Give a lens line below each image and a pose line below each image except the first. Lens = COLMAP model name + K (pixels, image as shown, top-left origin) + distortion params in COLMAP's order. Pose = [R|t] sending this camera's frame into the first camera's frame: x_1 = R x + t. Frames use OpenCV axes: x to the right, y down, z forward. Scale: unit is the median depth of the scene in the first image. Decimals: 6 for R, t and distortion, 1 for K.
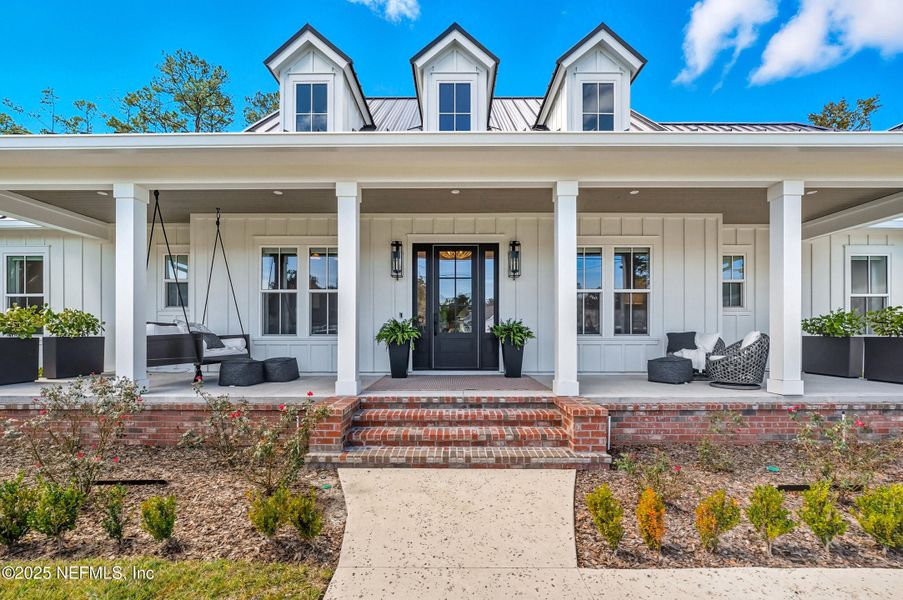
lens RADIAL K [[411.4, 0, 449.6], [0, 411.4, 324.6], [0, 0, 1]] dist [-0.000320, -0.000038]
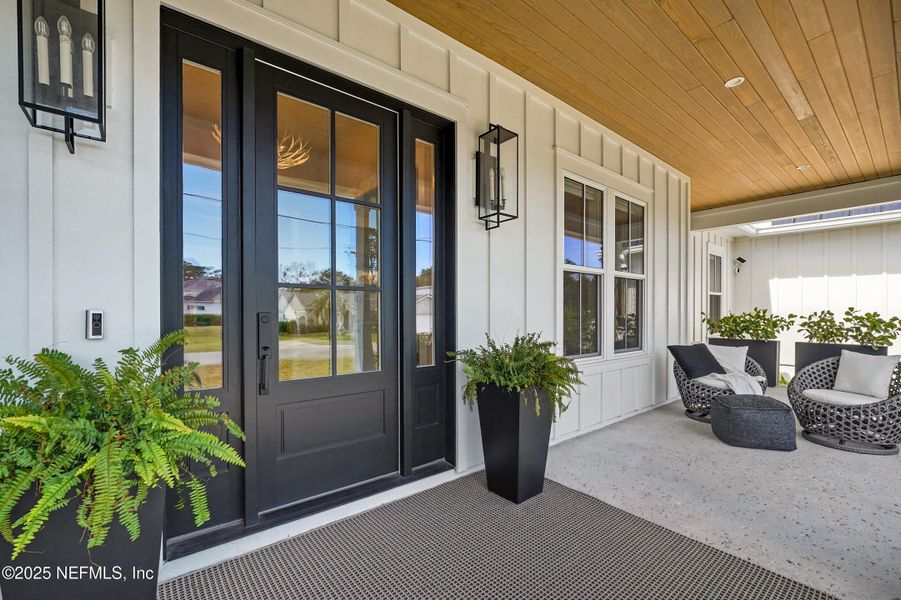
lens RADIAL K [[386.8, 0, 451.6], [0, 386.8, 311.5], [0, 0, 1]] dist [-0.000267, -0.000042]
pose [[0.766859, 0.000711, 0.641815, -0.105694], [-0.001974, 0.999997, 0.001251, -0.029932], [-0.641812, -0.002226, 0.766859, 0.741330]]
